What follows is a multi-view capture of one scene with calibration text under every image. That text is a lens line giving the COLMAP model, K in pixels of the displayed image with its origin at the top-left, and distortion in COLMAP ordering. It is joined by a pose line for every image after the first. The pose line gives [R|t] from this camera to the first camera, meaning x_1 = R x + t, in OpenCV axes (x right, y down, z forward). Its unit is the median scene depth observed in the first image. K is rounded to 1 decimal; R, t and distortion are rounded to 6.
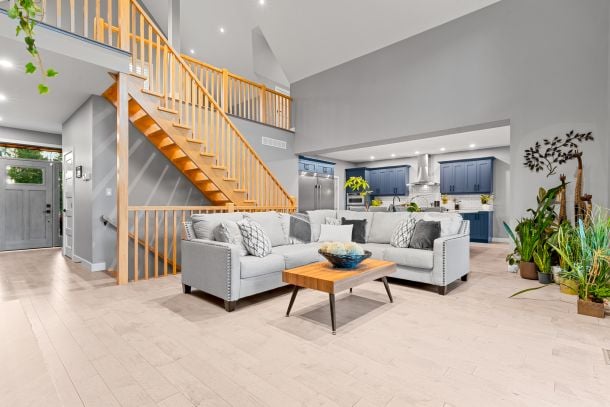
lens RADIAL K [[293.7, 0, 305.0], [0, 293.7, 208.4], [0, 0, 1]] dist [0.001138, 0.000033]
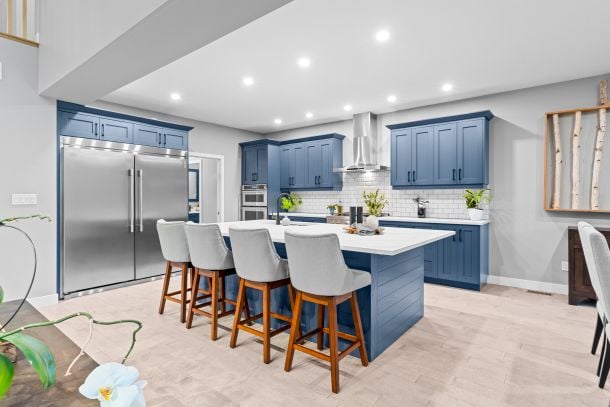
lens RADIAL K [[325.1, 0, 305.0], [0, 325.1, 197.7], [0, 0, 1]] dist [0.004362, 0.000348]
pose [[0.998039, -0.003666, 0.062486, 0.274589], [0.004022, 0.999976, -0.005577, -0.028654], [-0.062465, 0.005817, 0.998030, 0.436879]]
